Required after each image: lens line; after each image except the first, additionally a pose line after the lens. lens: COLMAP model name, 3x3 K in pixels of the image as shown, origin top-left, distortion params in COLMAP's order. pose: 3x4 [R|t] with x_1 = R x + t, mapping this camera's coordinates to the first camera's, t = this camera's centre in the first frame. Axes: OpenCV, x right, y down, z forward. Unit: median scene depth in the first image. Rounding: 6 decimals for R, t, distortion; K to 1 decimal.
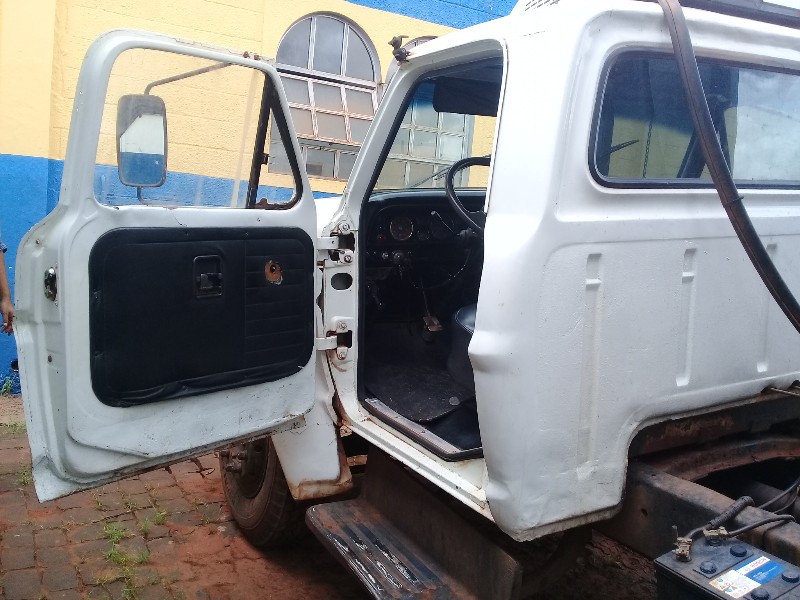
lens RADIAL K [[746.0, 0, 400.0], [0, 746.0, 300.0], [0, 0, 1]] dist [0.094144, -0.171671]
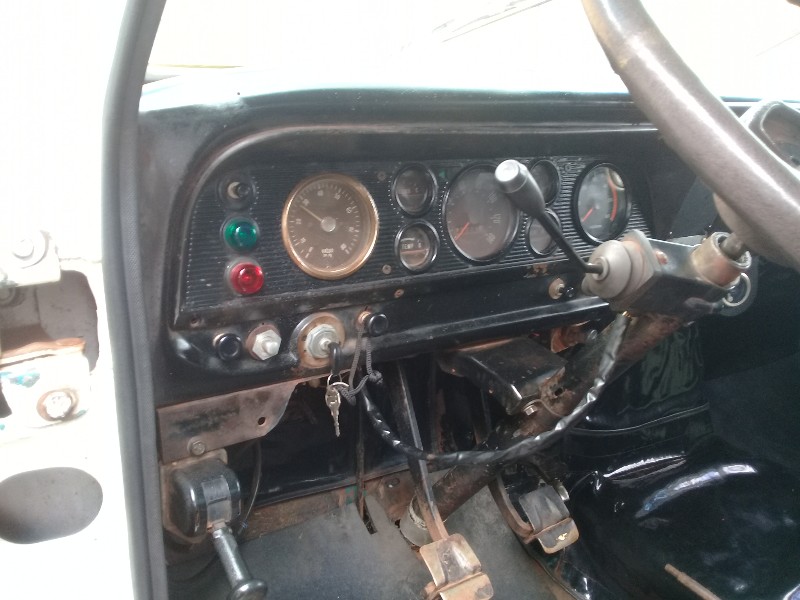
lens RADIAL K [[746.0, 0, 400.0], [0, 746.0, 300.0], [0, 0, 1]] dist [0.094144, -0.171671]
pose [[0.996153, -0.023098, 0.084528, 0.002829], [0.015011, 0.995356, 0.095084, -0.094597], [-0.086331, -0.093450, 0.991874, 0.755595]]
